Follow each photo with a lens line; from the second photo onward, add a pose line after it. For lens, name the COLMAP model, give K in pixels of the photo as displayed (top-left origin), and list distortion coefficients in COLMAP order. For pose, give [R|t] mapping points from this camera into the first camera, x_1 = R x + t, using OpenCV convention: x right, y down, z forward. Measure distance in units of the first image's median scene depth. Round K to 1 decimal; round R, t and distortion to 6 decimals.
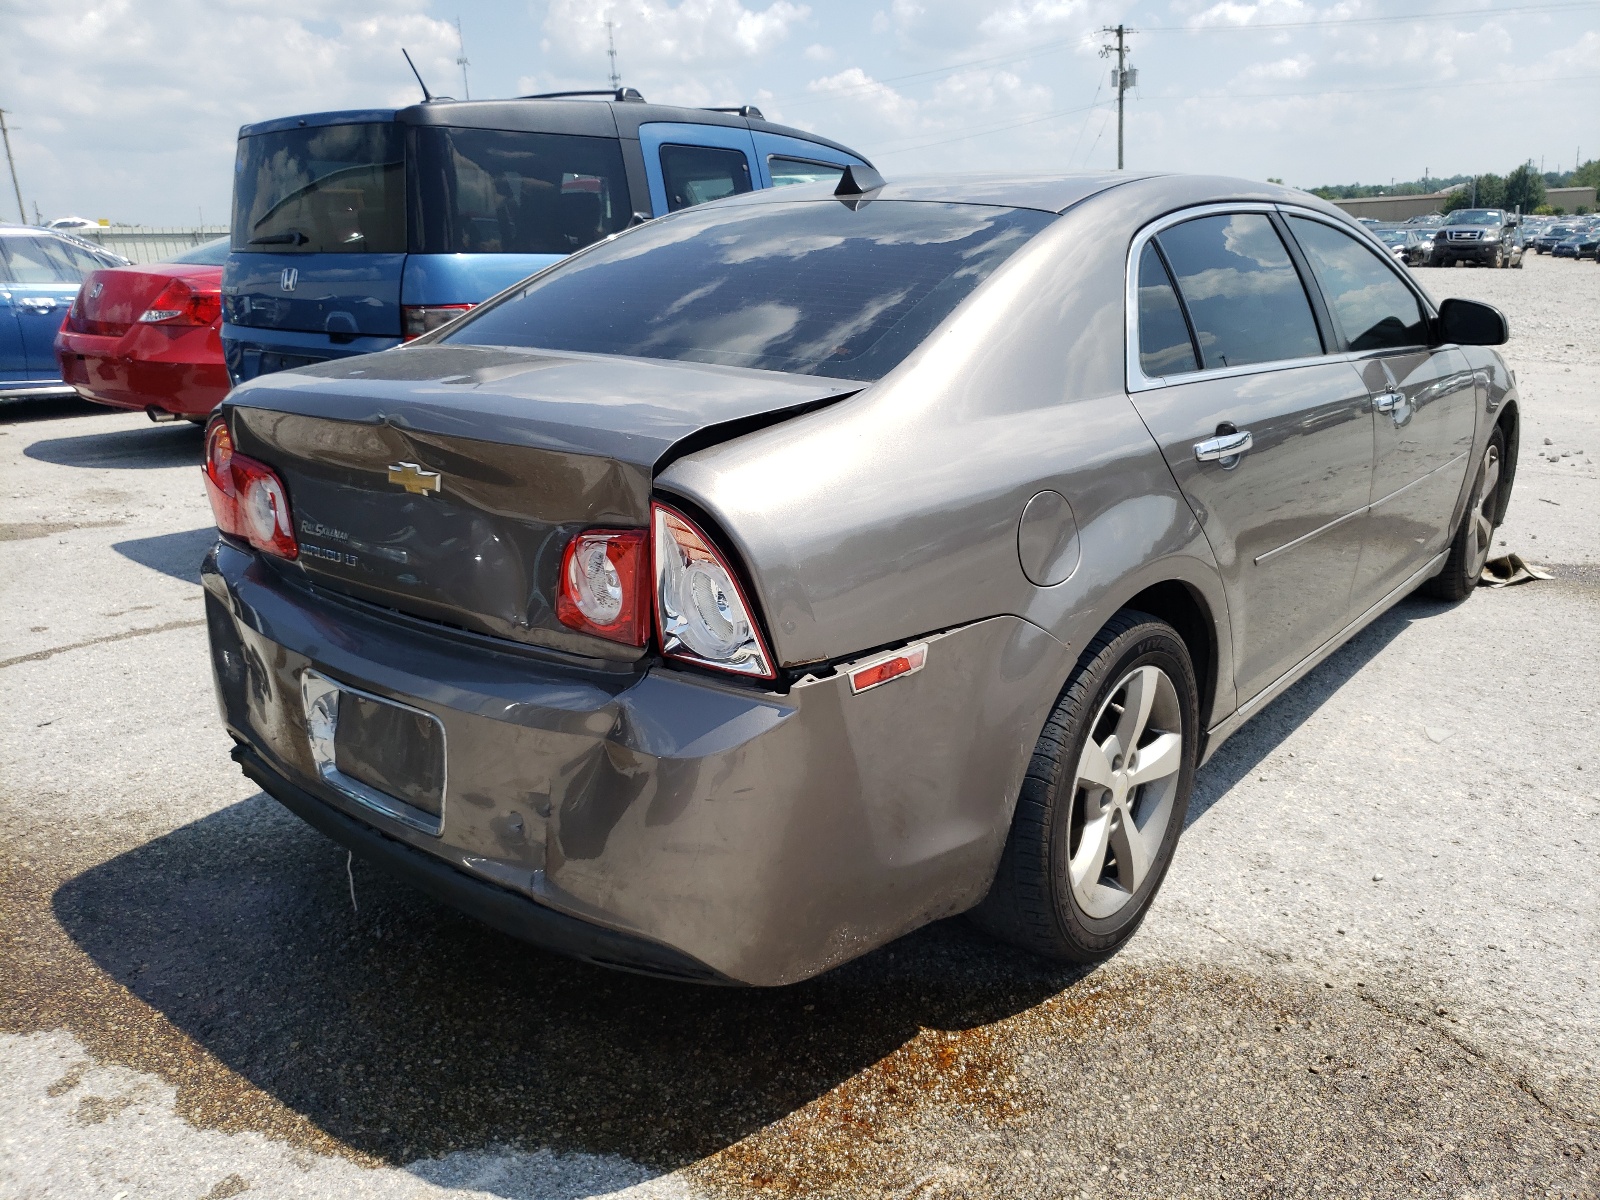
lens RADIAL K [[1226.7, 0, 798.9], [0, 1226.7, 606.2], [0, 0, 1]] dist [0.006962, 0.010371]
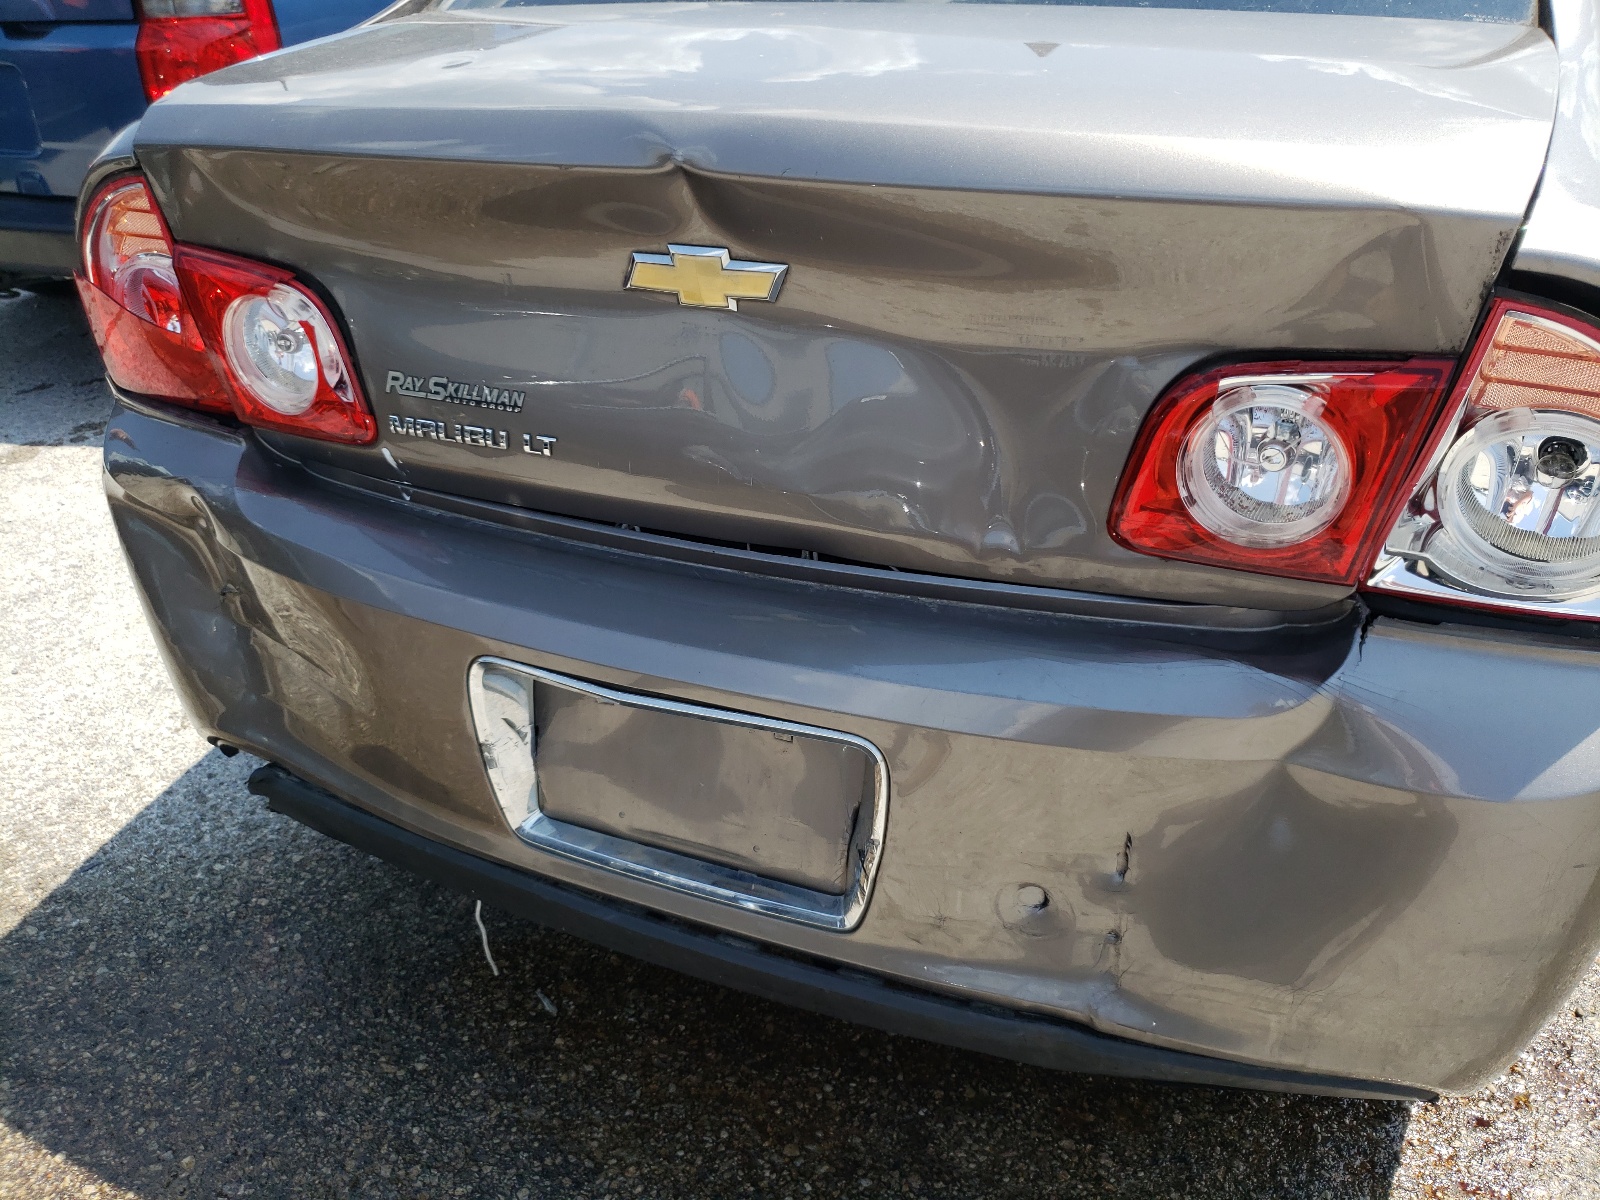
lens RADIAL K [[1226.7, 0, 798.9], [0, 1226.7, 593.8], [0, 0, 1]] dist [0.006962, 0.010371]
pose [[0.958784, -0.147243, 0.243008, -0.356622], [0.092196, 0.970195, 0.224102, -0.073950], [-0.268762, -0.192461, 0.943783, 0.425251]]
